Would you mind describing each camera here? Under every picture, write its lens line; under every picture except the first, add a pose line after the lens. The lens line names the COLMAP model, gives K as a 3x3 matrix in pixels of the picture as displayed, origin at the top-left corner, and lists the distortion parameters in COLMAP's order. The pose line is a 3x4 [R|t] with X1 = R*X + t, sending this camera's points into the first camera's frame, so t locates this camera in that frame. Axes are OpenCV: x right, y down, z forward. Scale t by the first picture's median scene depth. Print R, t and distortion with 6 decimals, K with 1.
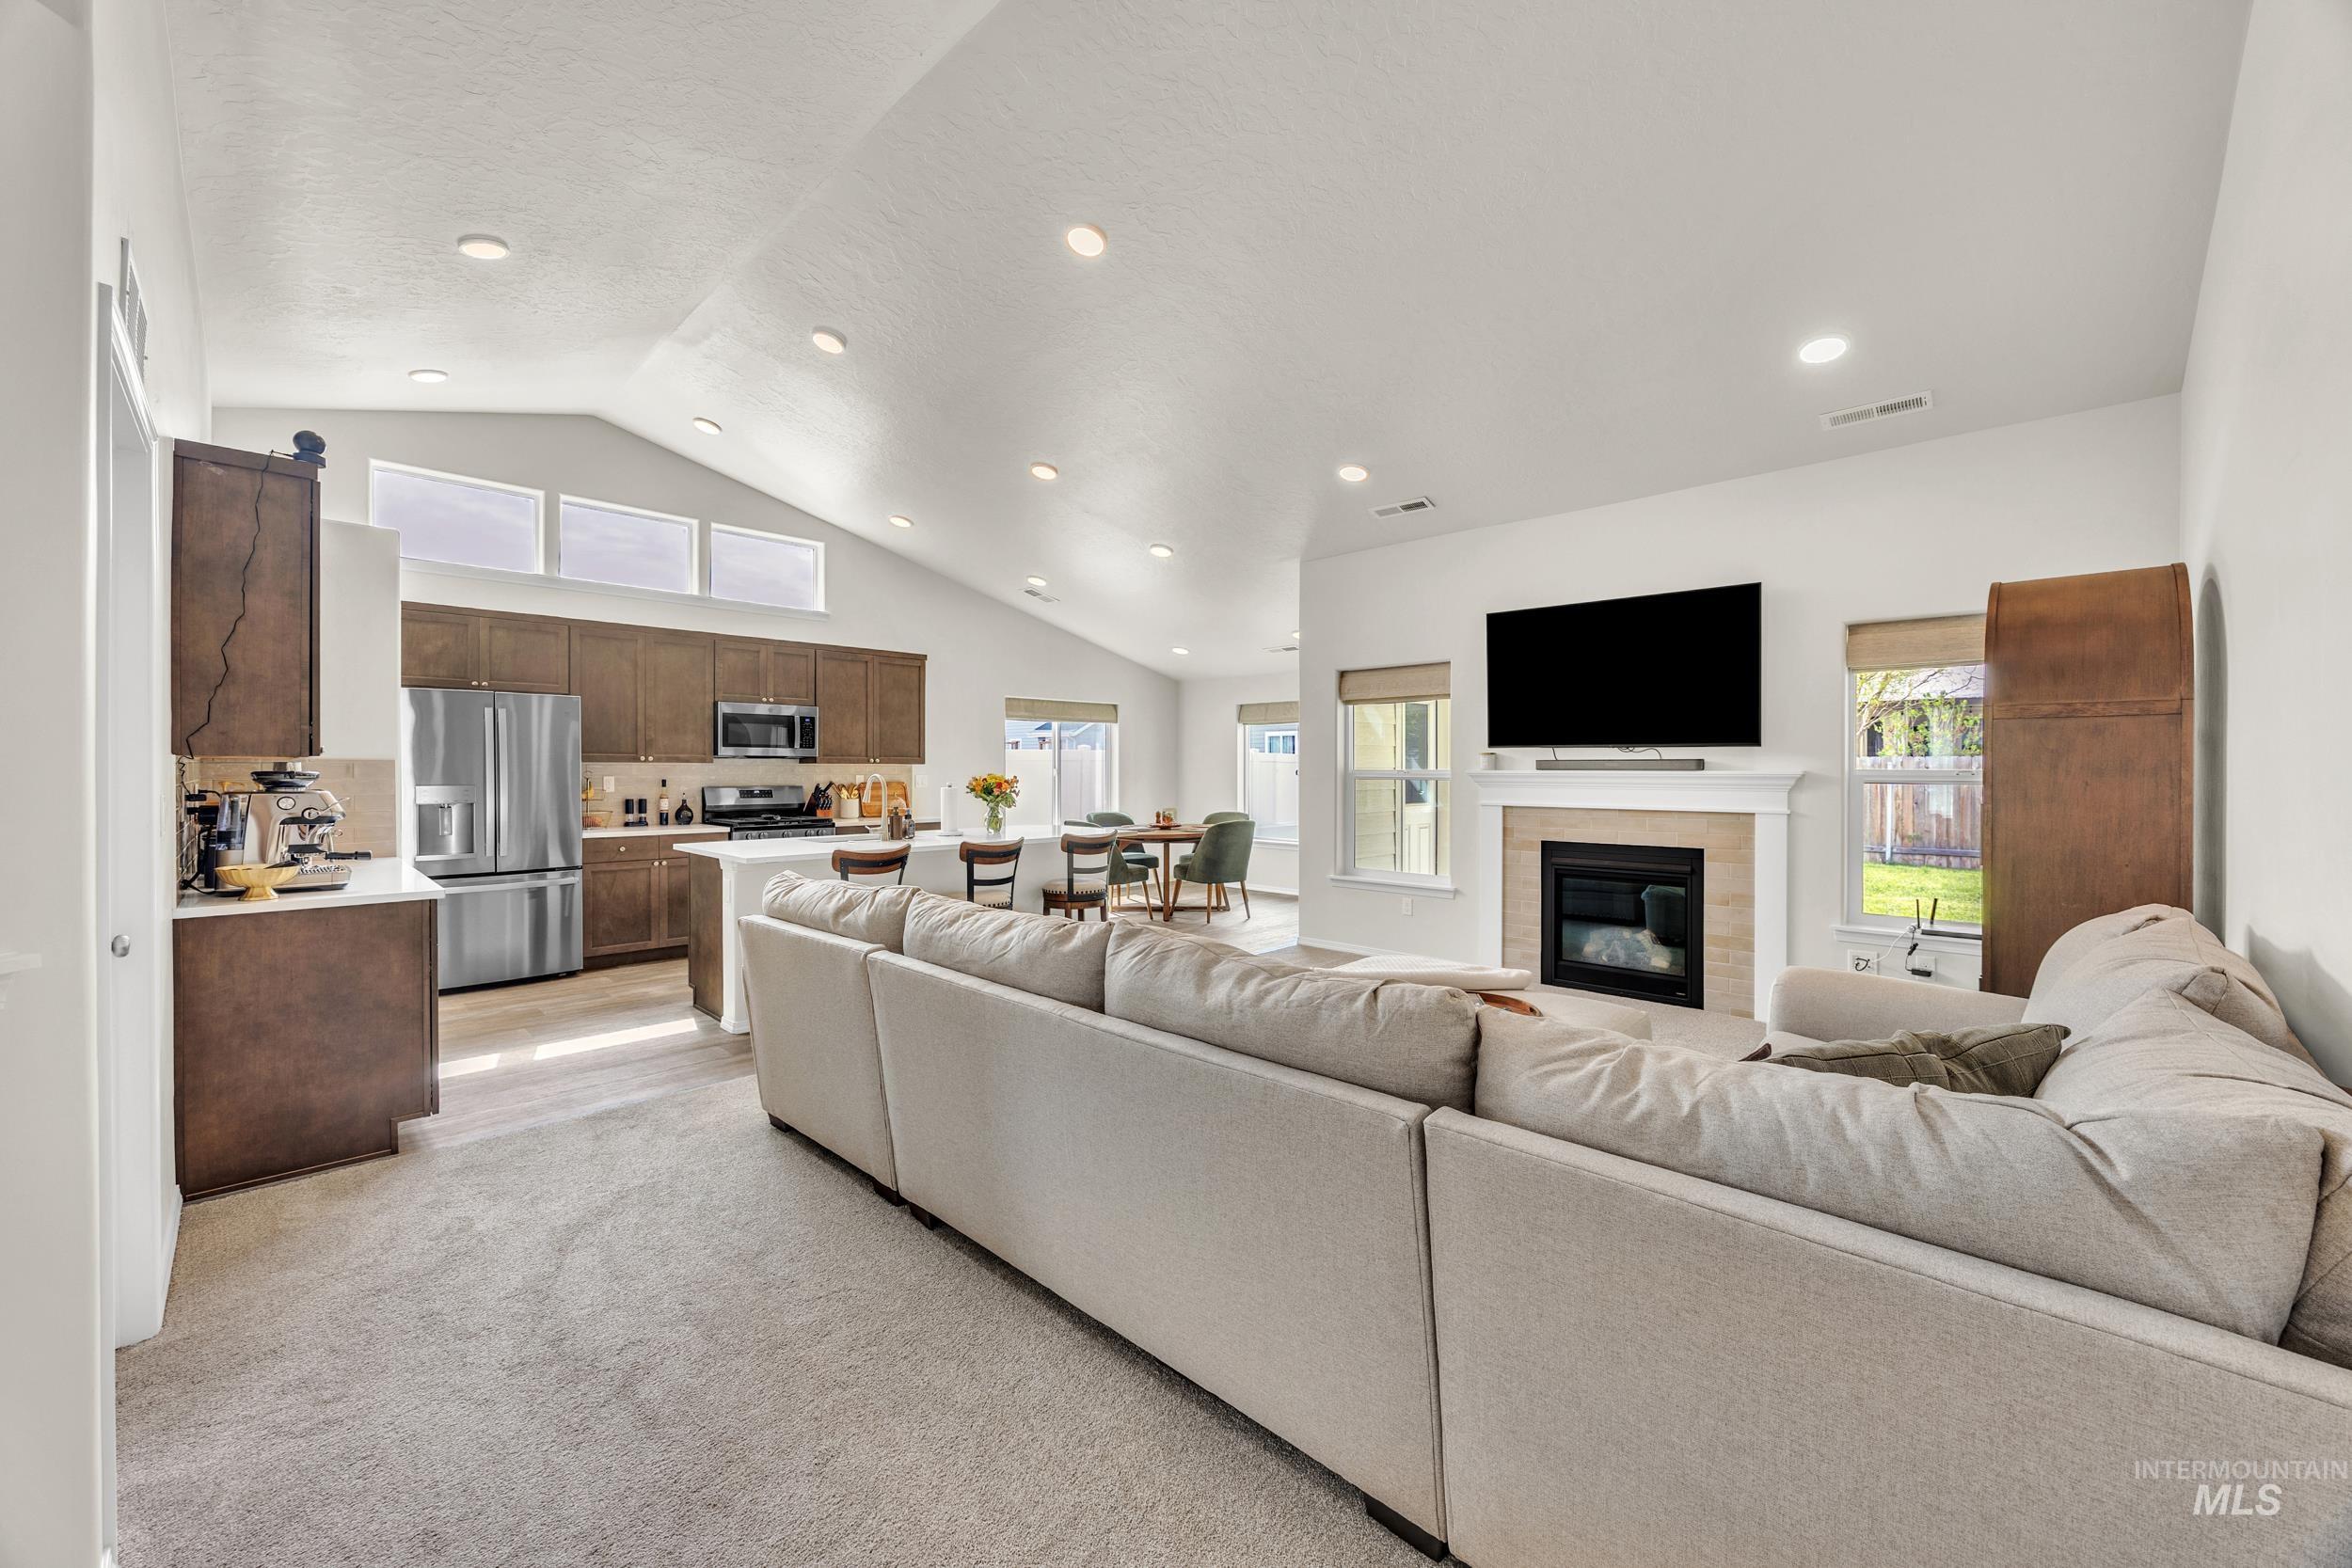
lens RADIAL K [[934.9, 0, 1185.2], [0, 934.9, 767.4], [0, 0, 1]] dist [-0.002860, 0.000532]
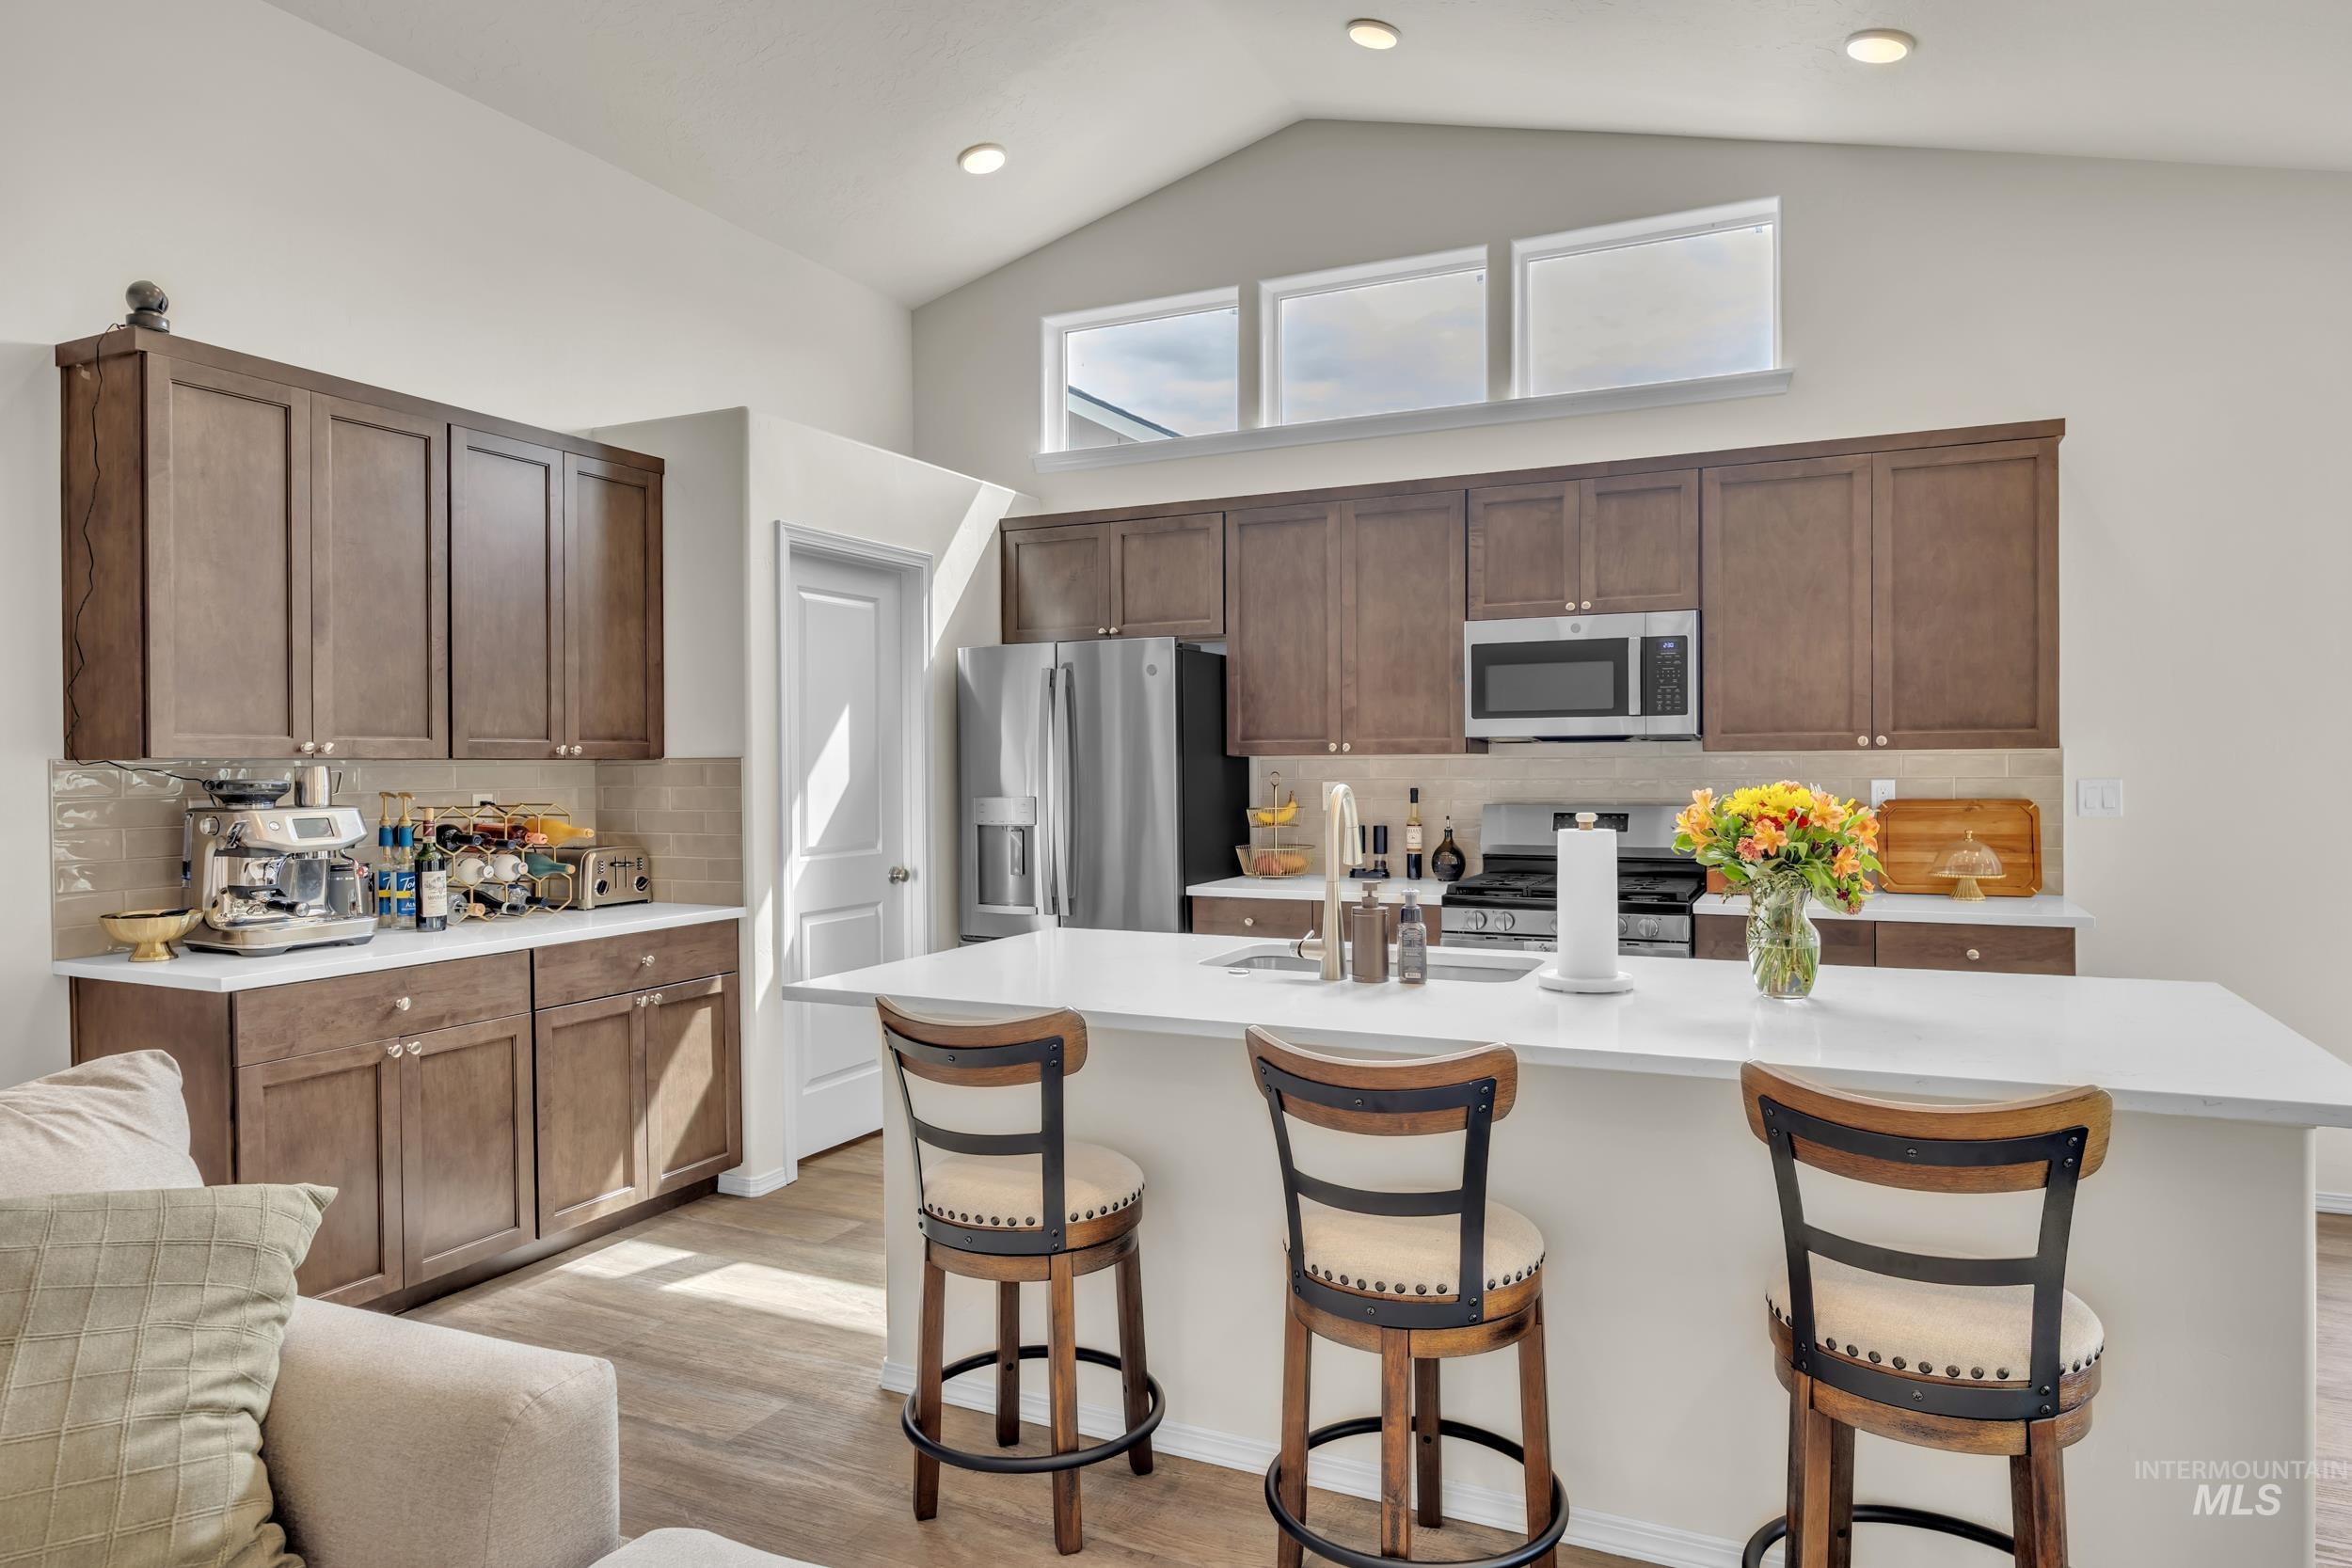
lens RADIAL K [[1411.2, 0, 1159.7], [0, 1411.2, 779.9], [0, 0, 1]] dist [-0.003001, 0.000751]
pose [[0.303824, 0.006632, -0.952705, 0.135303], [0.009740, 0.999902, 0.010066, -0.000328], [0.952678, -0.012338, 0.303730, 0.706433]]
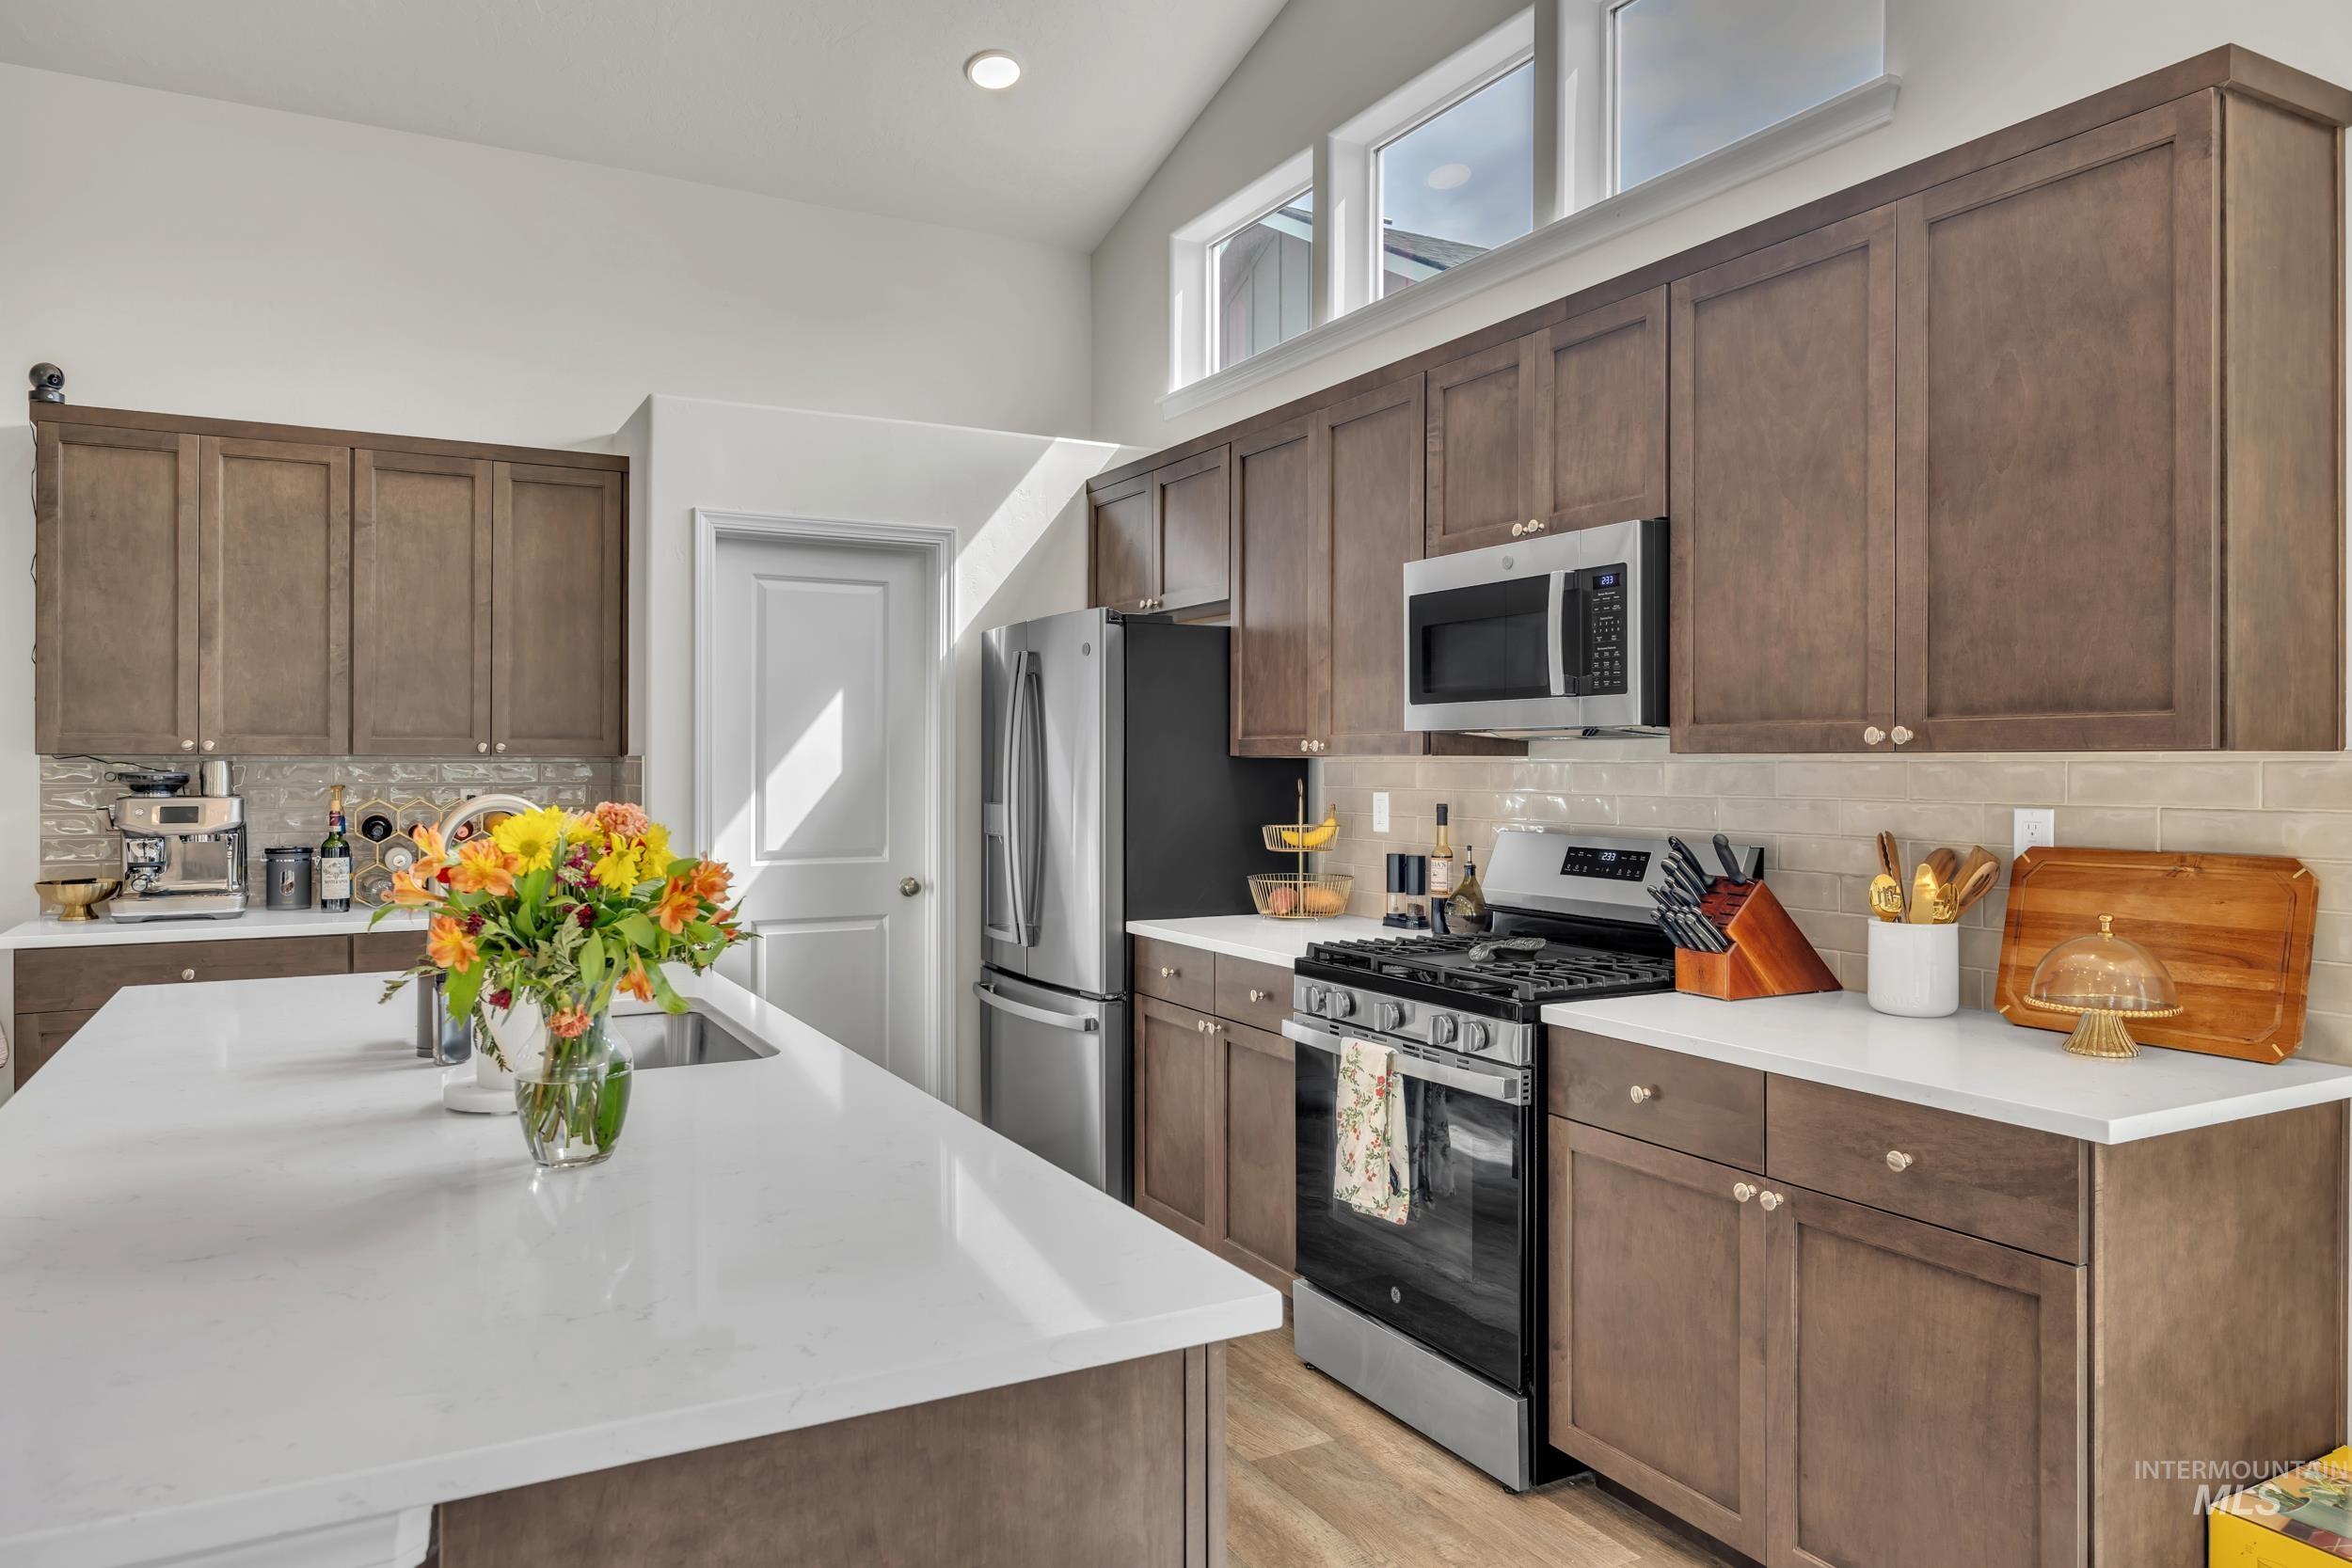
lens RADIAL K [[1522.5, 0, 1155.0], [0, 1522.5, 767.4], [0, 0, 1]] dist [0.001935, 0.000570]
pose [[-0.312011, -0.000955, -0.950078, 0.024056], [-0.000916, 0.999999, -0.000704, -0.000326], [0.950078, 0.000651, -0.312011, 1.189157]]
